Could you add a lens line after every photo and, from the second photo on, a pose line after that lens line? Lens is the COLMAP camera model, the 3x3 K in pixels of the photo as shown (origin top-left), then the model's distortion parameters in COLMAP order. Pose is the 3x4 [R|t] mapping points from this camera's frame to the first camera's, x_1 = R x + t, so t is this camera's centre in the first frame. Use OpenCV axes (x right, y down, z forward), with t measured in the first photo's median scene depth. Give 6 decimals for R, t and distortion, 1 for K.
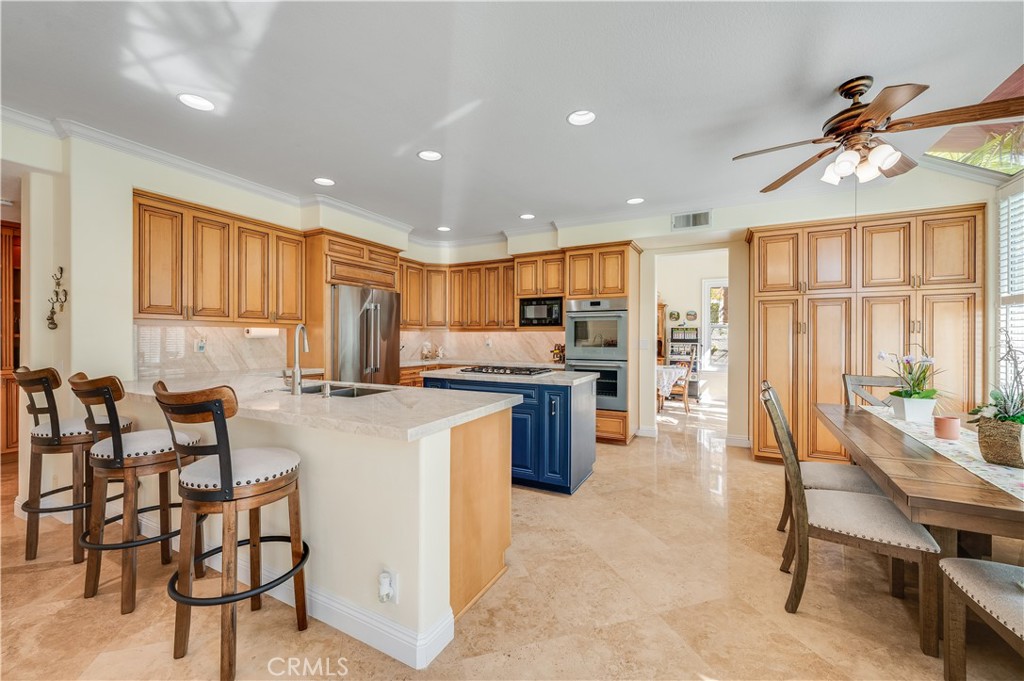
lens RADIAL K [[407.9, 0, 512.6], [0, 407.9, 338.9], [0, 0, 1]] dist [-0.000277, 0.000159]
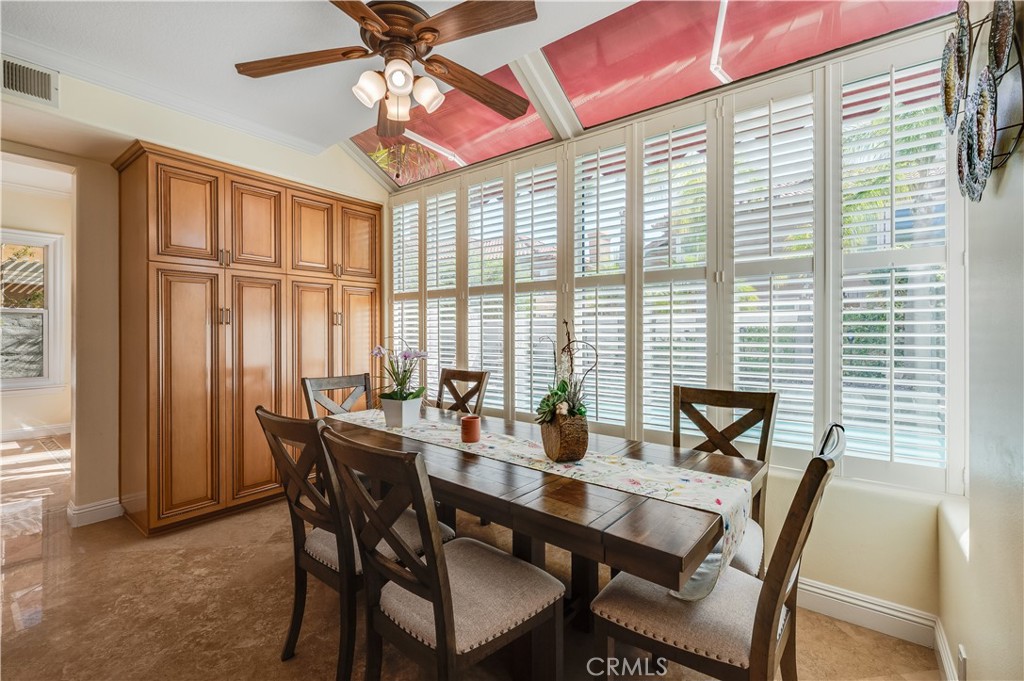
lens RADIAL K [[441.6, 0, 509.3], [0, 441.6, 331.1], [0, 0, 1]] dist [0.001498, 0.000158]
pose [[0.187489, -0.000958, 0.982266, 0.063202], [0.005479, 0.999985, -0.000070, 0.000799], [-0.982251, 0.005395, 0.187491, 0.384972]]
